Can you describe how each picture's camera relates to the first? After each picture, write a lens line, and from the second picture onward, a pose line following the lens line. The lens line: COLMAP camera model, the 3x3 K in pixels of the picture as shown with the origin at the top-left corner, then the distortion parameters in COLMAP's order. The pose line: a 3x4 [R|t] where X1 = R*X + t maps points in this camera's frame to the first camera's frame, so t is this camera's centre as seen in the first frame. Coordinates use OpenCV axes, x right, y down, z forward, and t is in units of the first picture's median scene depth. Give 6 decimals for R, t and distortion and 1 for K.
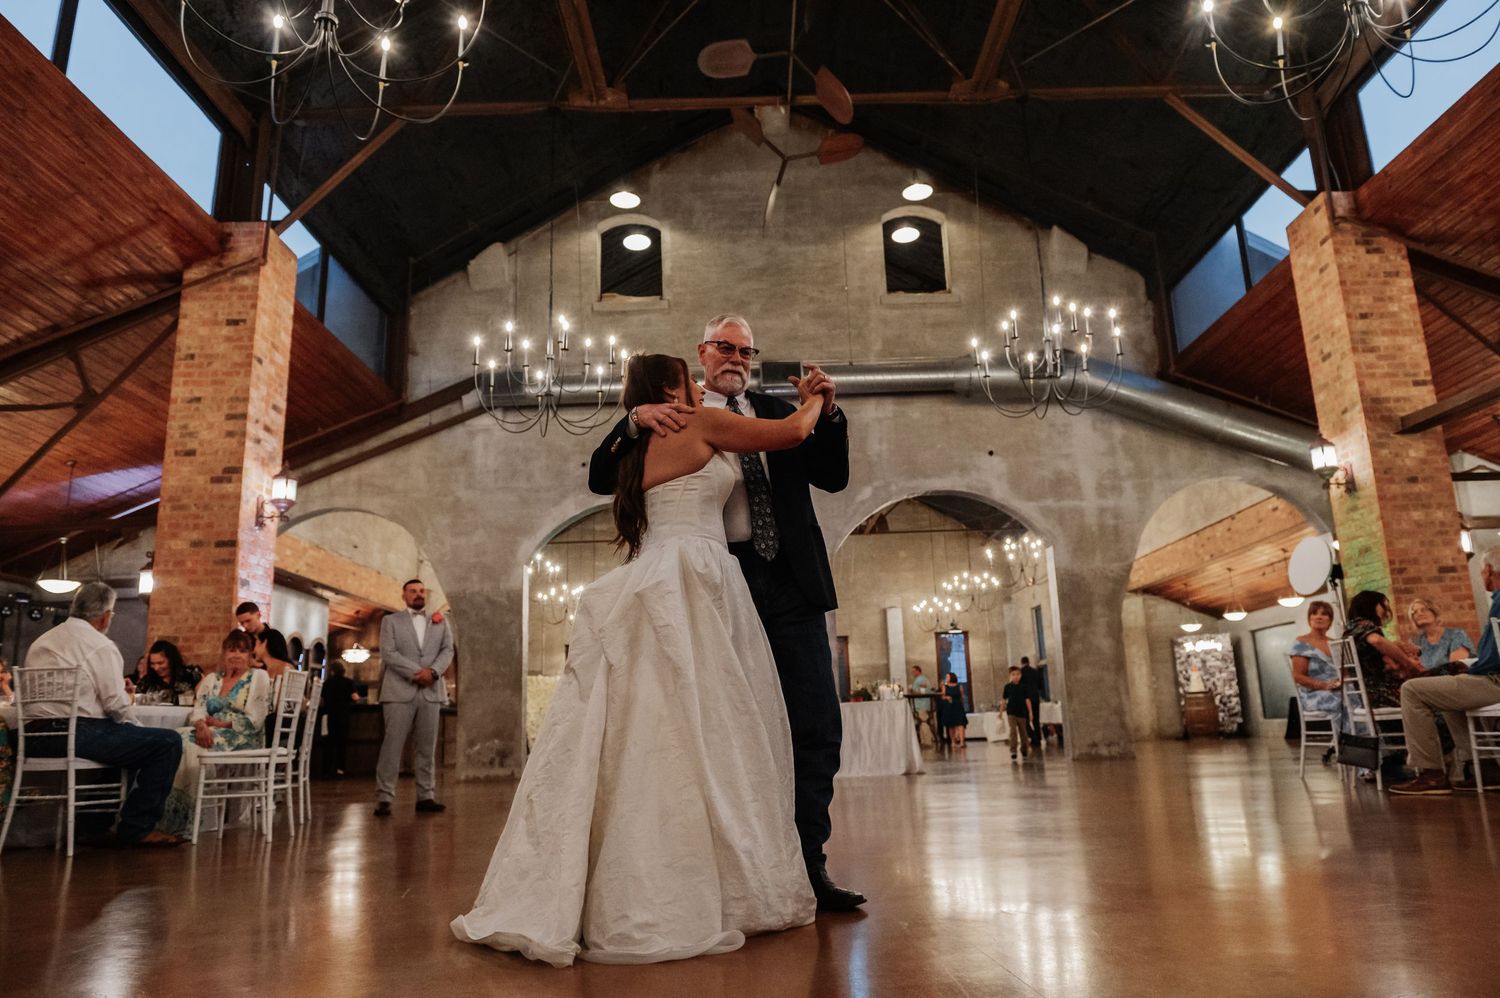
lens RADIAL K [[1011.5, 0, 758.8], [0, 1011.5, 497.5], [0, 0, 1]] dist [-0.015405, -0.027304]
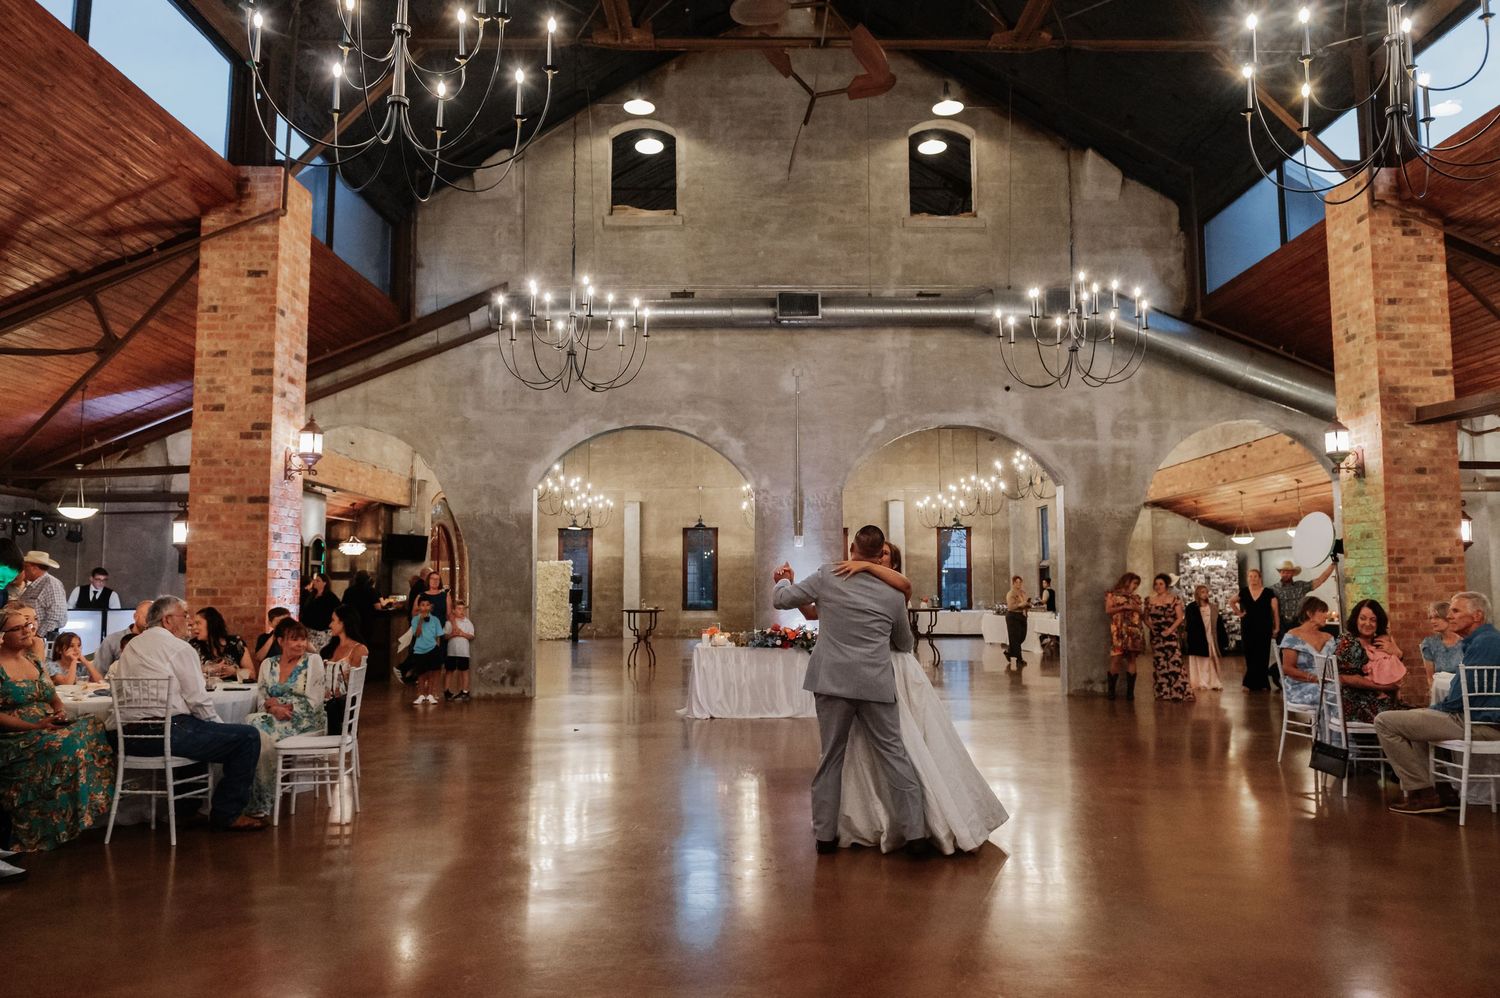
lens RADIAL K [[1069.3, 0, 752.6], [0, 1069.3, 506.1], [0, 0, 1]] dist [-0.010950, -0.033443]
pose [[0.999527, 0.030594, 0.003017, -0.021500], [-0.030709, 0.989000, 0.144693, -0.088220], [0.001443, -0.144717, 0.989472, -0.055544]]
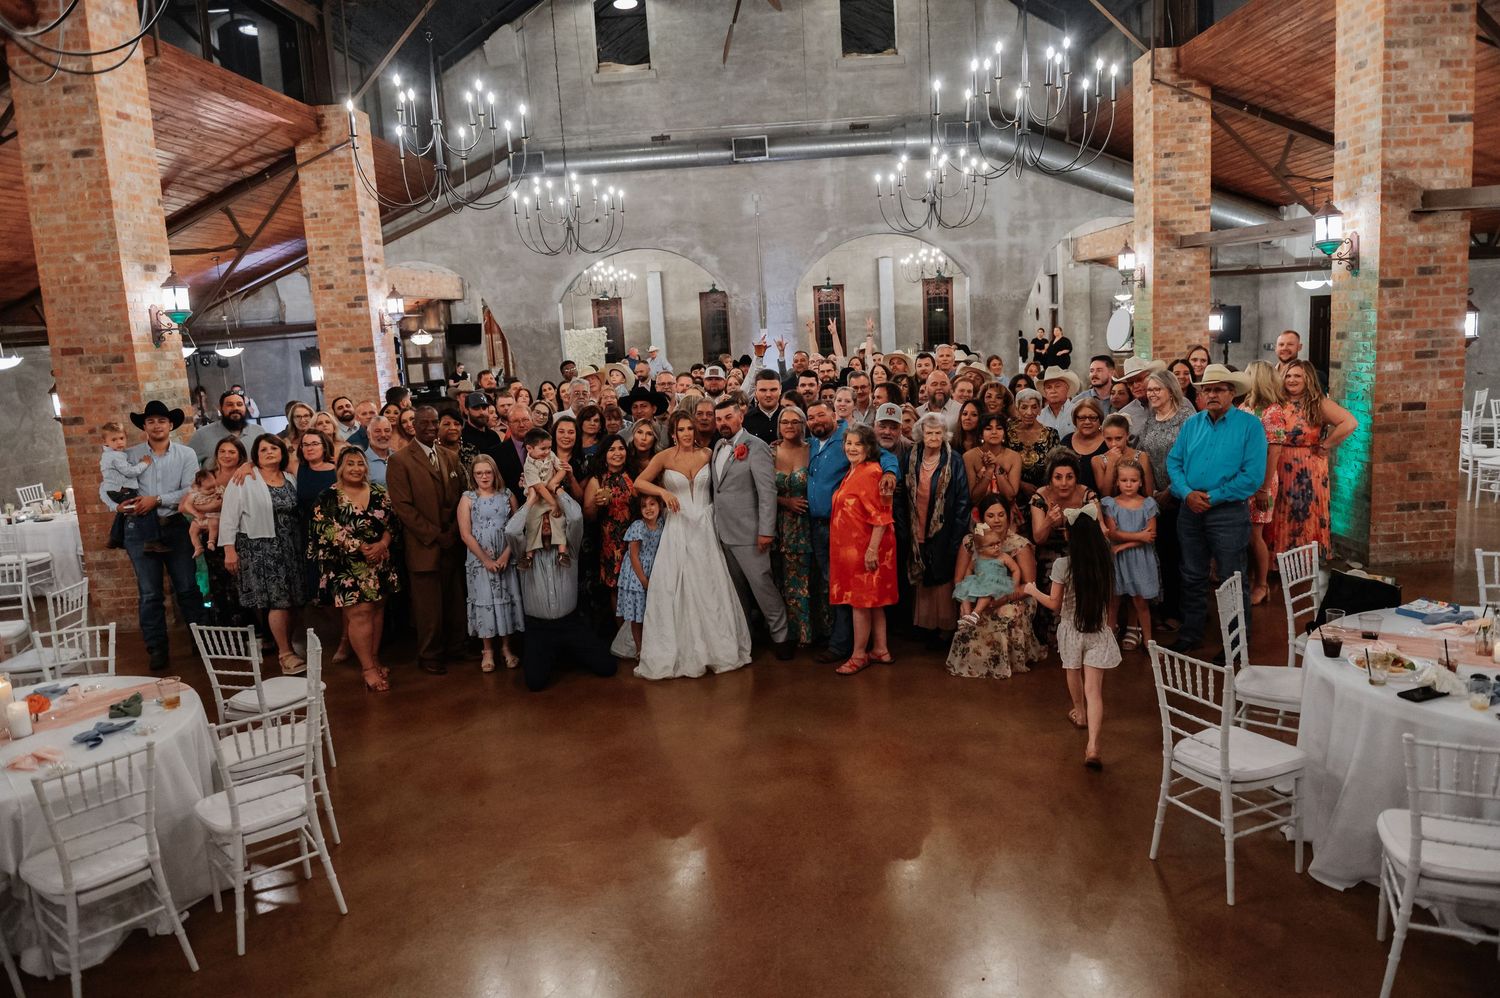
lens RADIAL K [[1011.5, 0, 758.8], [0, 1011.5, 497.5], [0, 0, 1]] dist [-0.015405, -0.027304]
pose [[0.999357, -0.019376, -0.030167, 0.069427], [0.029562, 0.921392, 0.387509, -0.231684], [0.020287, -0.388152, 0.921372, -0.335927]]
